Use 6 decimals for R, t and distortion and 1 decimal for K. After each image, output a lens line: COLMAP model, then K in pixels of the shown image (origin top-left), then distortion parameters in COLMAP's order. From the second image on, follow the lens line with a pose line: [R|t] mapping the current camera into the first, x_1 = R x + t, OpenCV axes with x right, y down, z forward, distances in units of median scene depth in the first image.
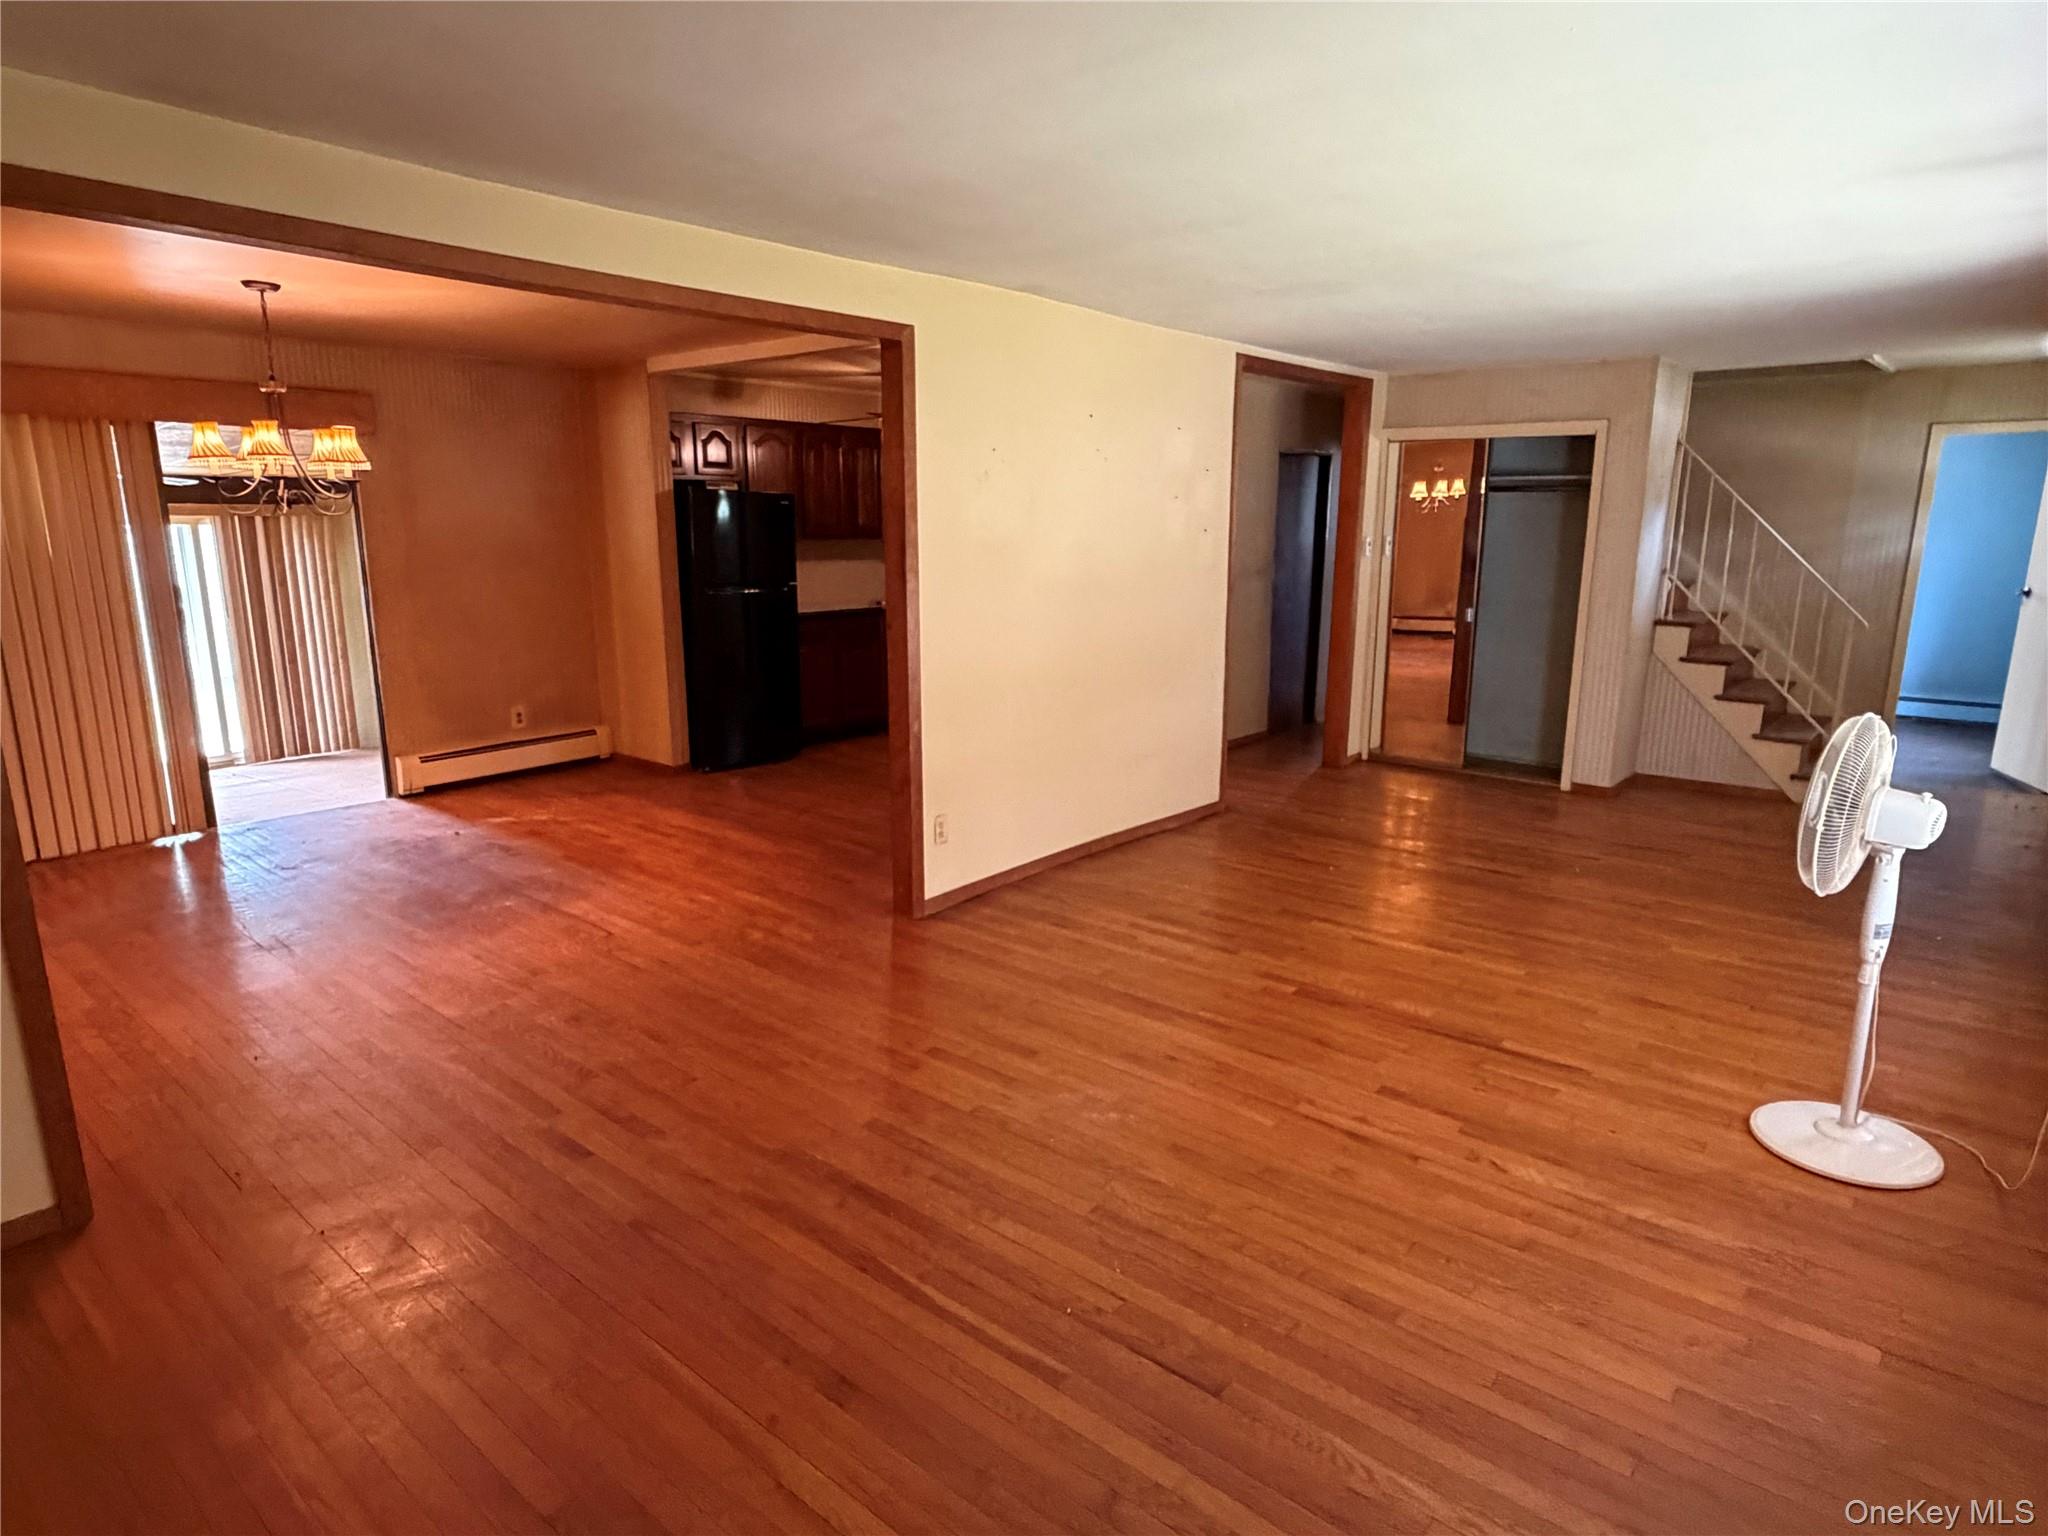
lens RADIAL K [[1172.0, 0, 1024.0], [0, 1172.0, 768.0], [0, 0, 1]] dist [0.000474, 0.000192]
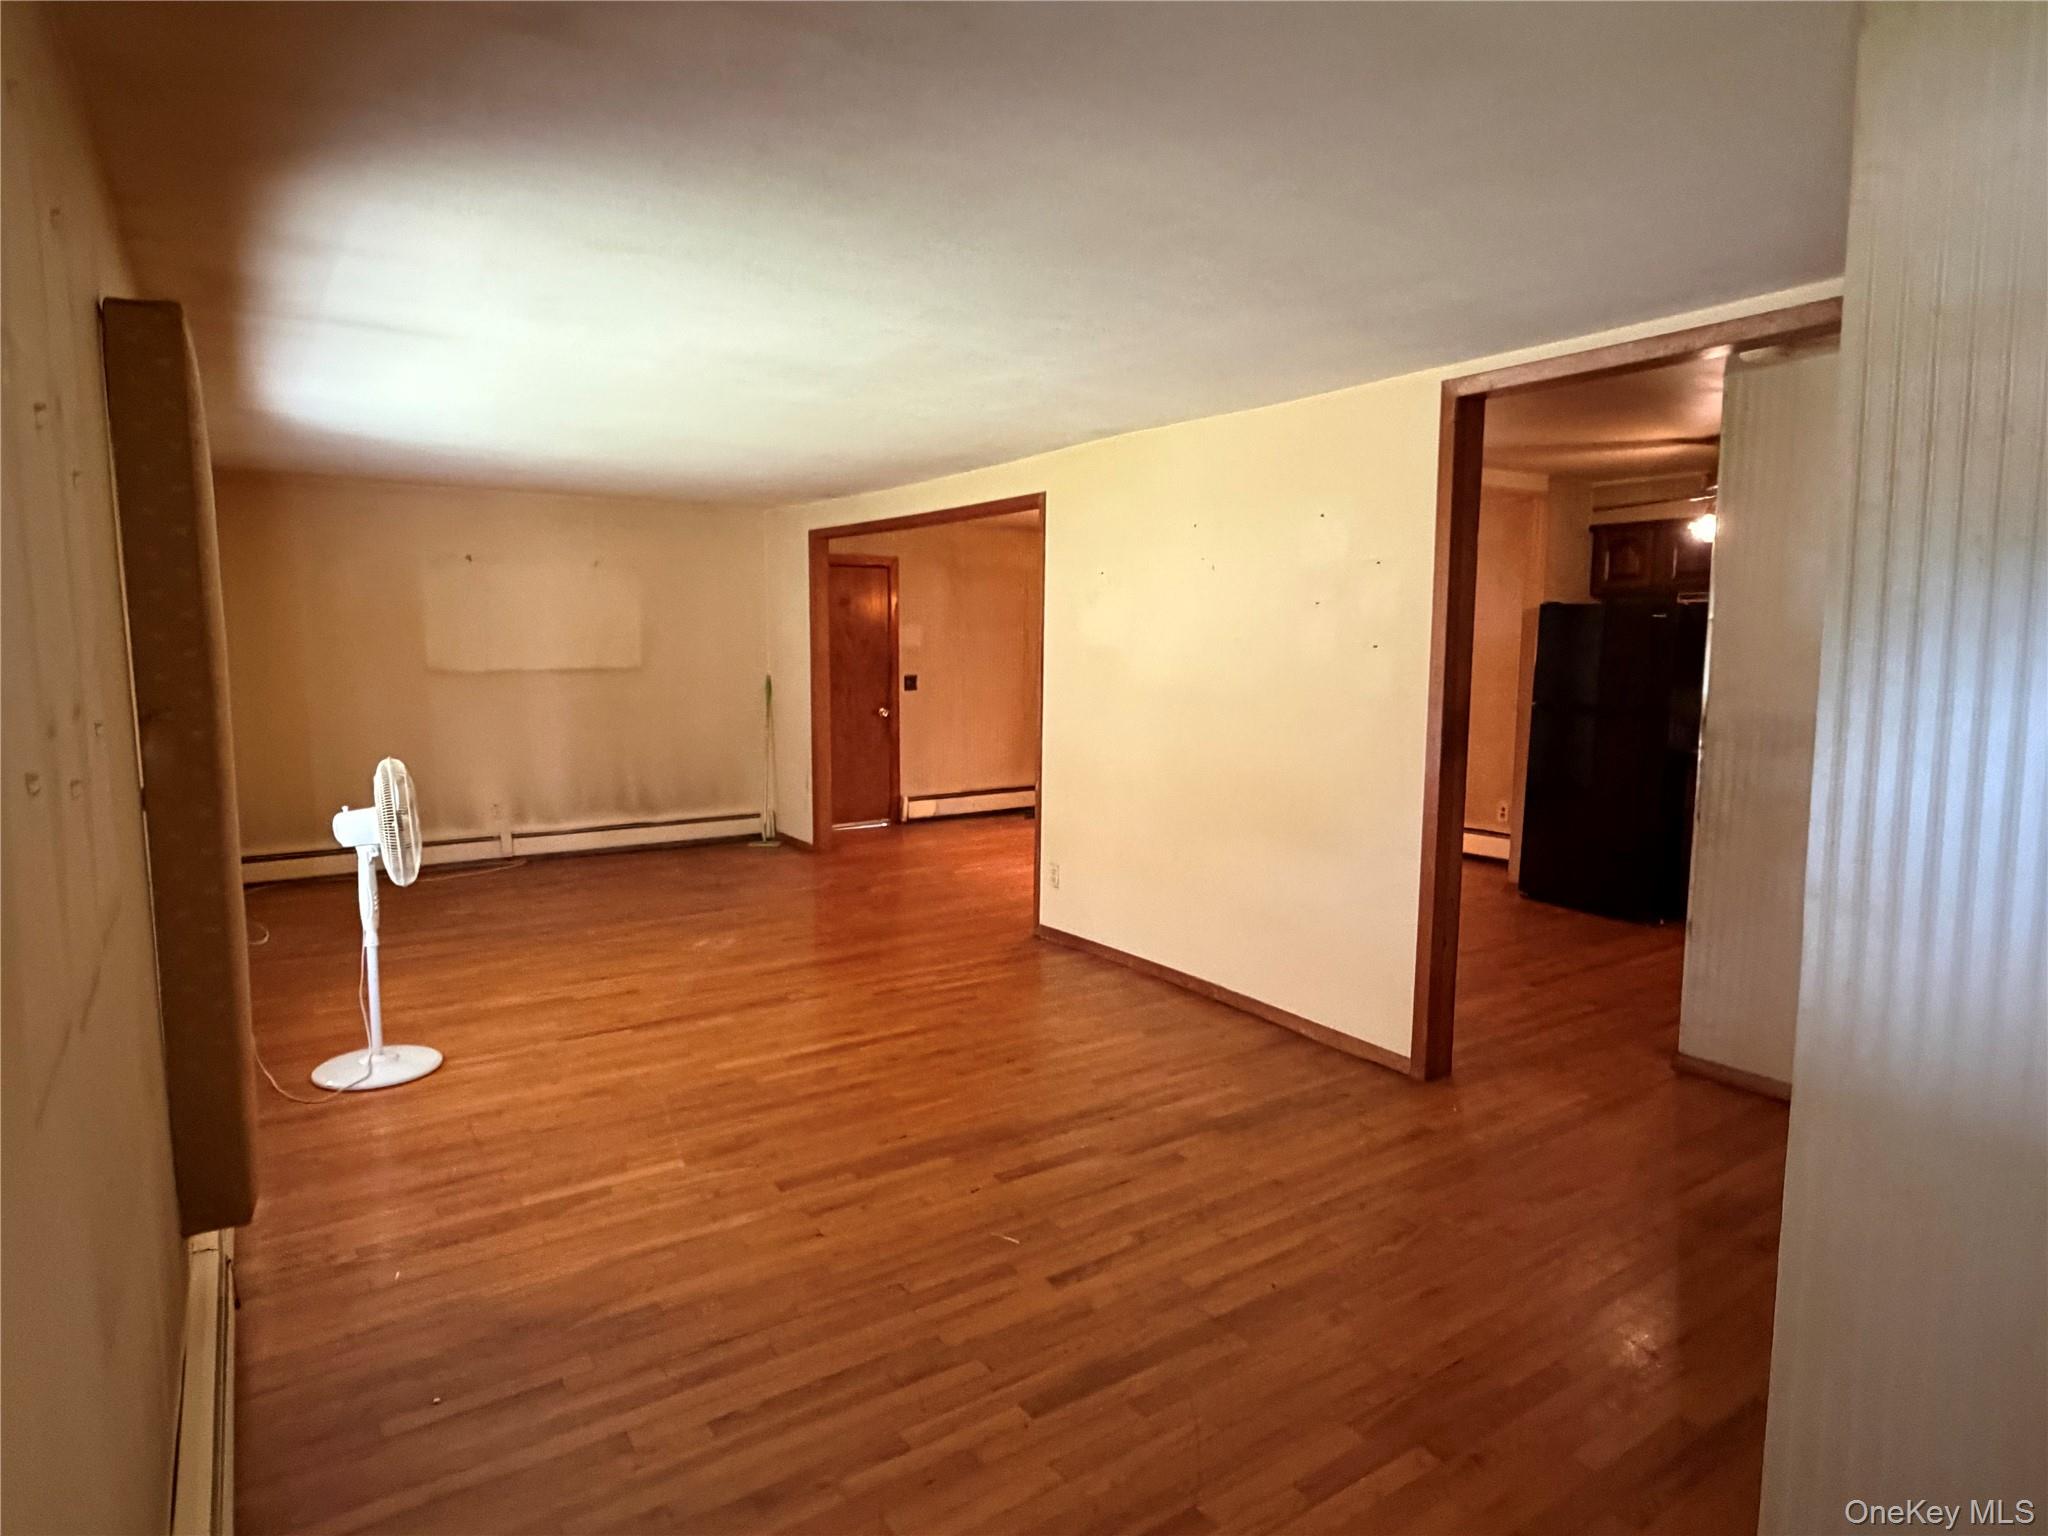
lens RADIAL K [[1172.0, 0, 1024.0], [0, 1172.0, 768.0], [0, 0, 1]] dist [0.000474, 0.000192]
pose [[-0.270910, 0.103742, -0.956998, 1.221000], [-0.205578, 0.965004, 0.162806, -0.278708], [0.940396, 0.240844, -0.240102, 1.345718]]
